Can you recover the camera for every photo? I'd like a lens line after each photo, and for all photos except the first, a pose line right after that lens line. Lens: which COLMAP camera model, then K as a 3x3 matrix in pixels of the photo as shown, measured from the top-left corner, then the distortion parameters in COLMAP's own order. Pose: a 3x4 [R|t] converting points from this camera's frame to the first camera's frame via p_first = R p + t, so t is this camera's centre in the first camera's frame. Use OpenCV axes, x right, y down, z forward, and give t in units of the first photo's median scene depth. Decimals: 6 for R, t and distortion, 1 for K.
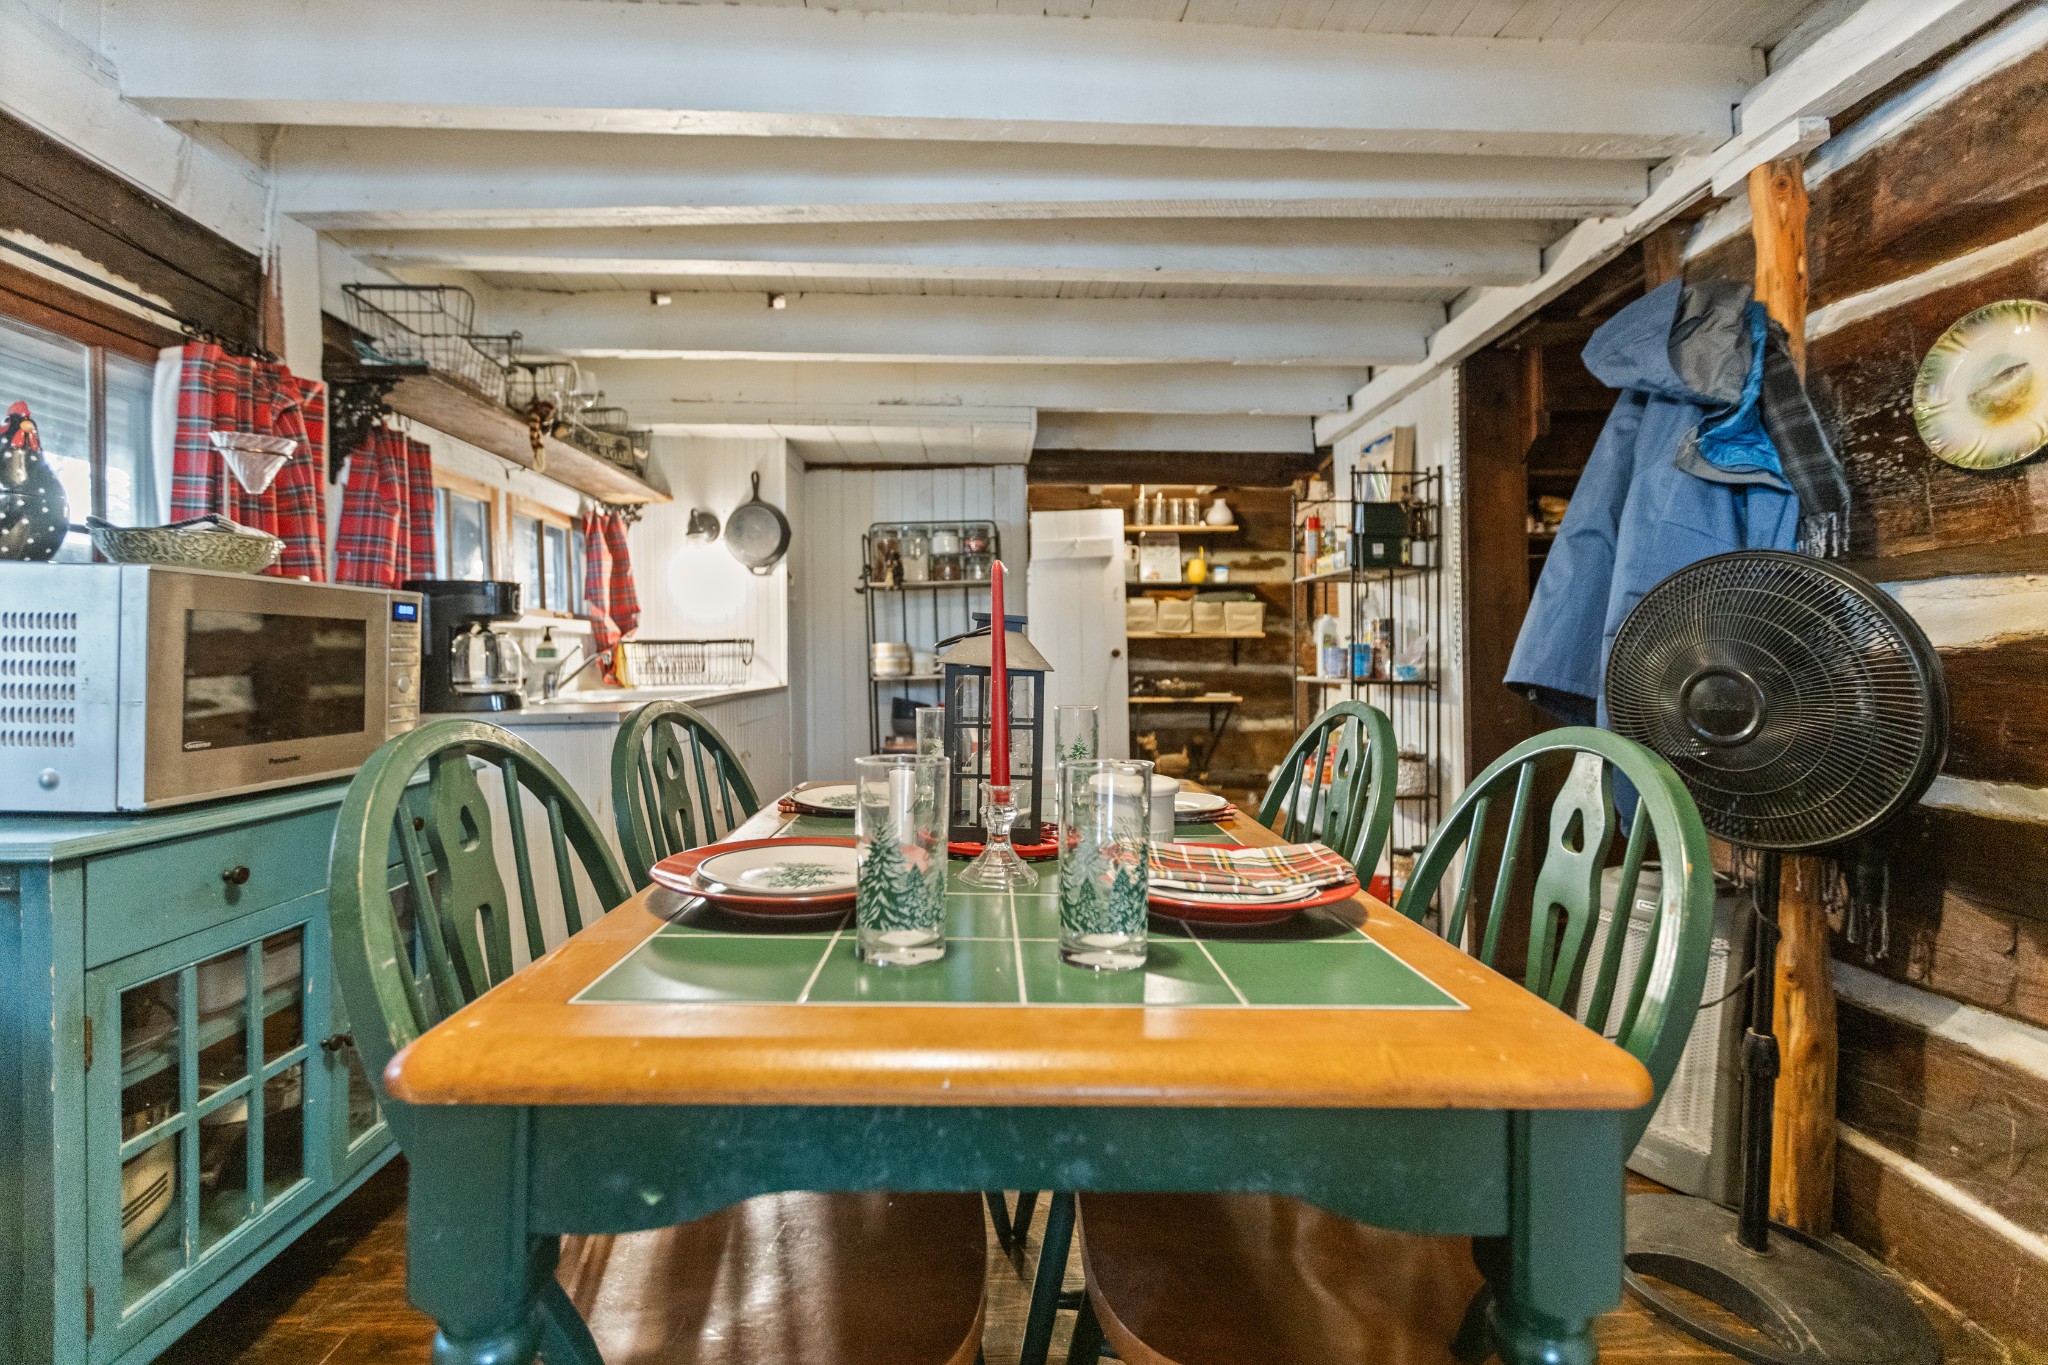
lens RADIAL K [[950.2, 0, 1009.2], [0, 950.2, 667.7], [0, 0, 1]] dist [-0.000858, -0.000076]
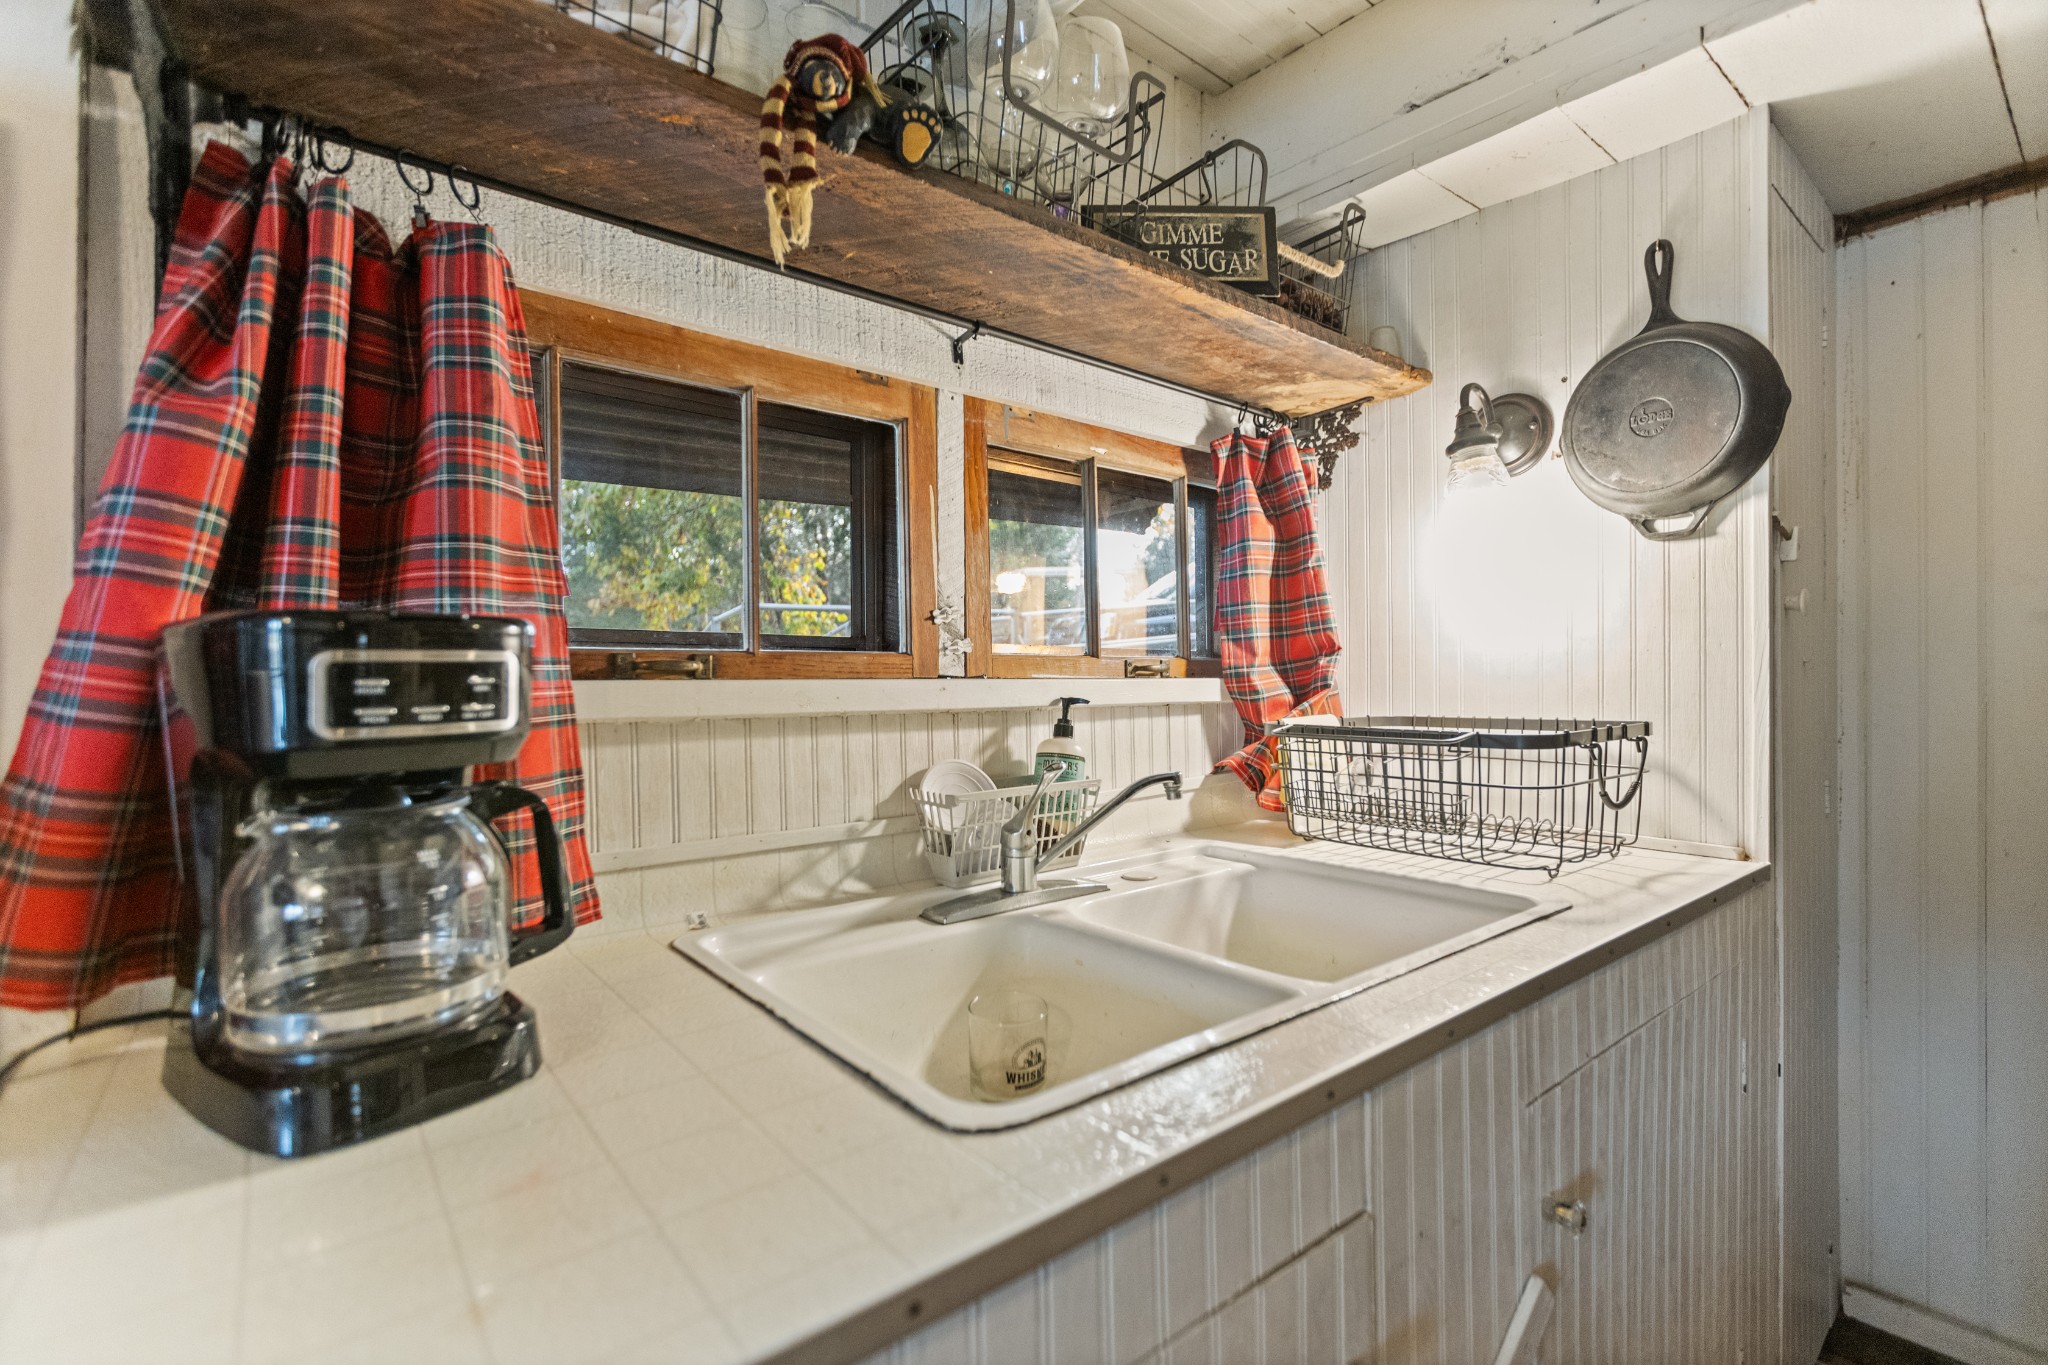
lens RADIAL K [[950.2, 0, 1009.9], [0, 950.2, 668.5], [0, 0, 1]] dist [-0.000858, -0.000076]
pose [[0.611303, 0.001141, -0.791396, -0.139833], [-0.008506, 0.999951, -0.005128, -0.047332], [0.791351, 0.009867, 0.611283, 0.614566]]
